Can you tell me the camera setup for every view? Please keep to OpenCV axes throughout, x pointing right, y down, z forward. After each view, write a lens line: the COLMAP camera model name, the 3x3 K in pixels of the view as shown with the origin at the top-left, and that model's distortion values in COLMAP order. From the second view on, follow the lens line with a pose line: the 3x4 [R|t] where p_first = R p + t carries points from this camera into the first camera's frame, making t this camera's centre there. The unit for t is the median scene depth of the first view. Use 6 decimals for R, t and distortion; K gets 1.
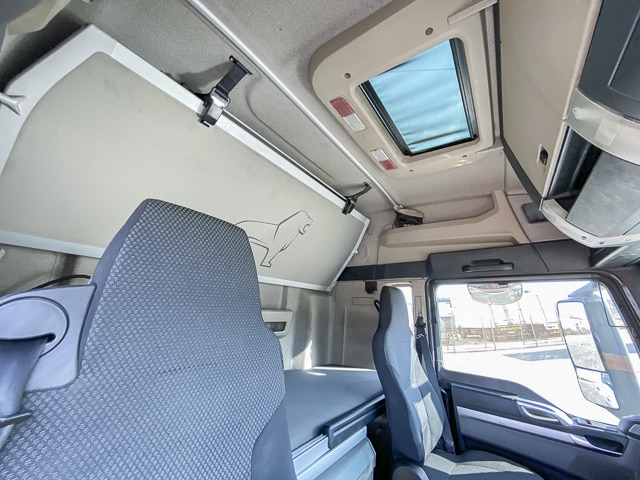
lens RADIAL K [[258.4, 0, 319.0], [0, 258.4, 239.8], [0, 0, 1]] dist [-0.001268, -0.000785]
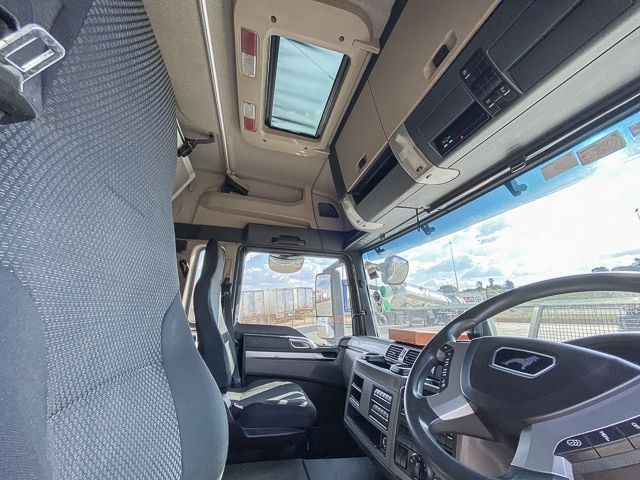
lens RADIAL K [[258.4, 0, 319.0], [0, 258.4, 239.8], [0, 0, 1]] dist [-0.001268, -0.000785]
pose [[0.652800, 0.196895, 0.731495, -0.188029], [-0.212317, 0.974484, -0.072823, 0.153394], [-0.727168, -0.107770, 0.677947, 0.015267]]
